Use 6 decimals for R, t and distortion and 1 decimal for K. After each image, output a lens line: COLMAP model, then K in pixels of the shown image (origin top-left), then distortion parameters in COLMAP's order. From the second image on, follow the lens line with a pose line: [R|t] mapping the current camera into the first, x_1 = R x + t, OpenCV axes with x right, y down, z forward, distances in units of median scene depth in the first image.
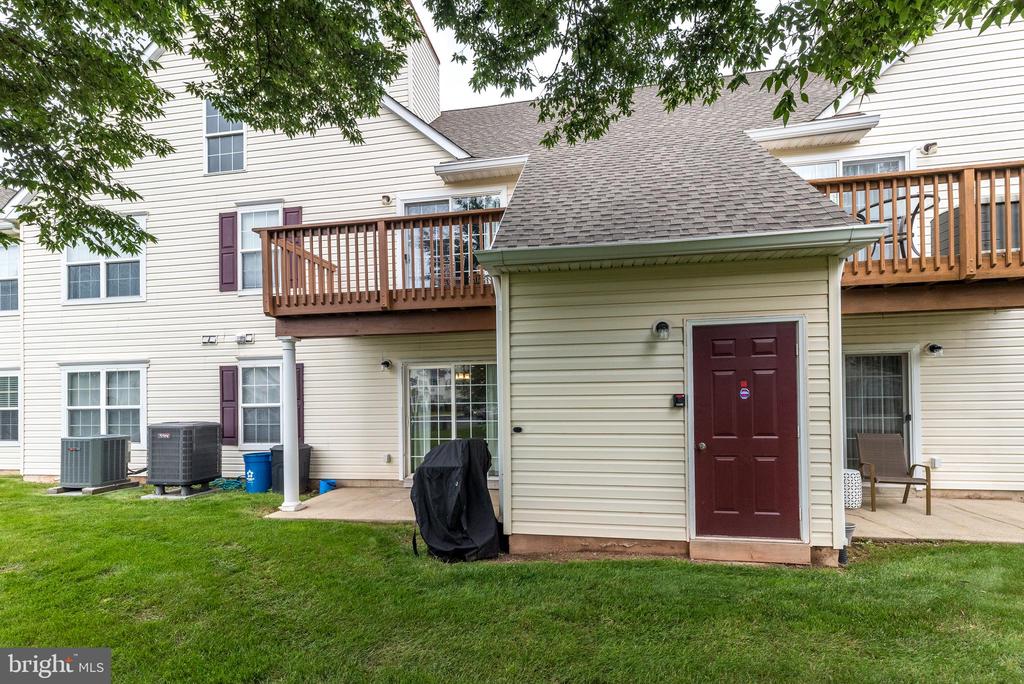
lens RADIAL K [[465.6, 0, 509.0], [0, 465.6, 376.6], [0, 0, 1]] dist [0.002581, 0.000147]
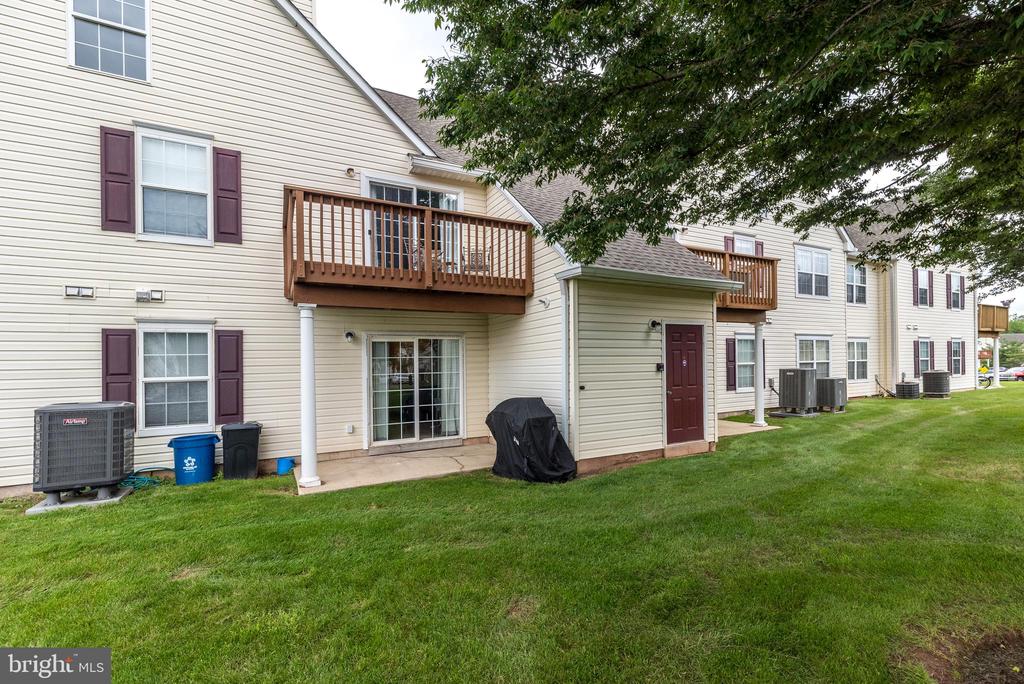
lens RADIAL K [[449.1, 0, 523.5], [0, 449.1, 349.4], [0, 0, 1]] dist [0.002293, 0.000273]
pose [[0.787335, 0.021462, 0.616152, -0.536755], [-0.018149, 0.999768, -0.011633, 0.007515], [-0.616259, -0.002023, 0.787541, 0.004372]]
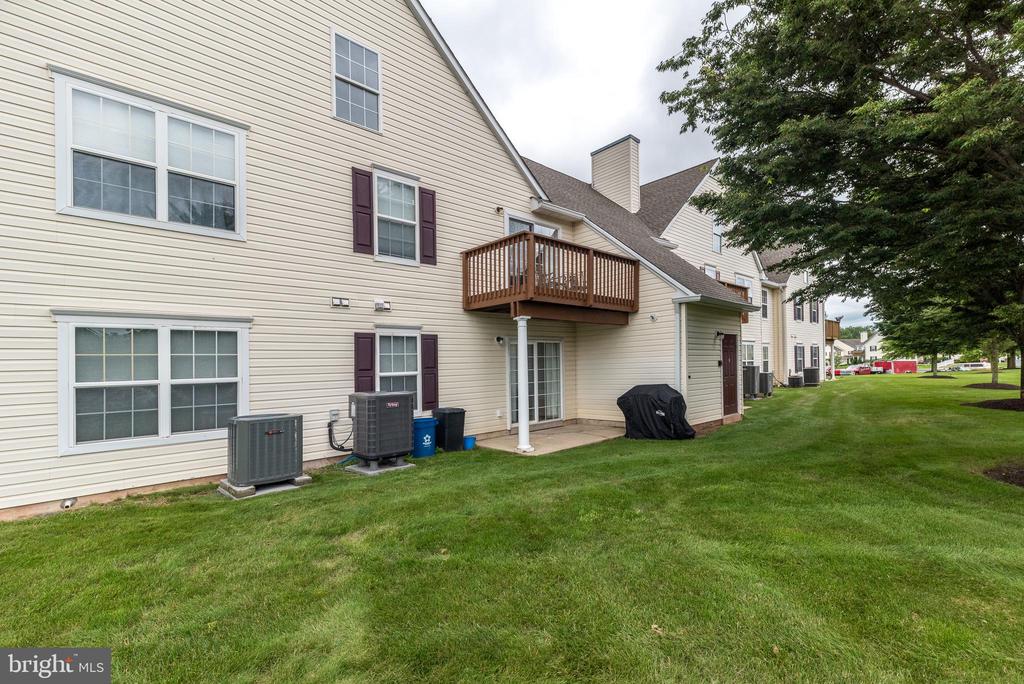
lens RADIAL K [[453.1, 0, 512.6], [0, 453.1, 348.9], [0, 0, 1]] dist [-0.003643, -0.000239]
pose [[0.605454, 0.028908, 0.795355, -1.156734], [-0.017160, 0.999582, -0.023268, 0.025780], [-0.795696, 0.000440, 0.605697, 0.210380]]
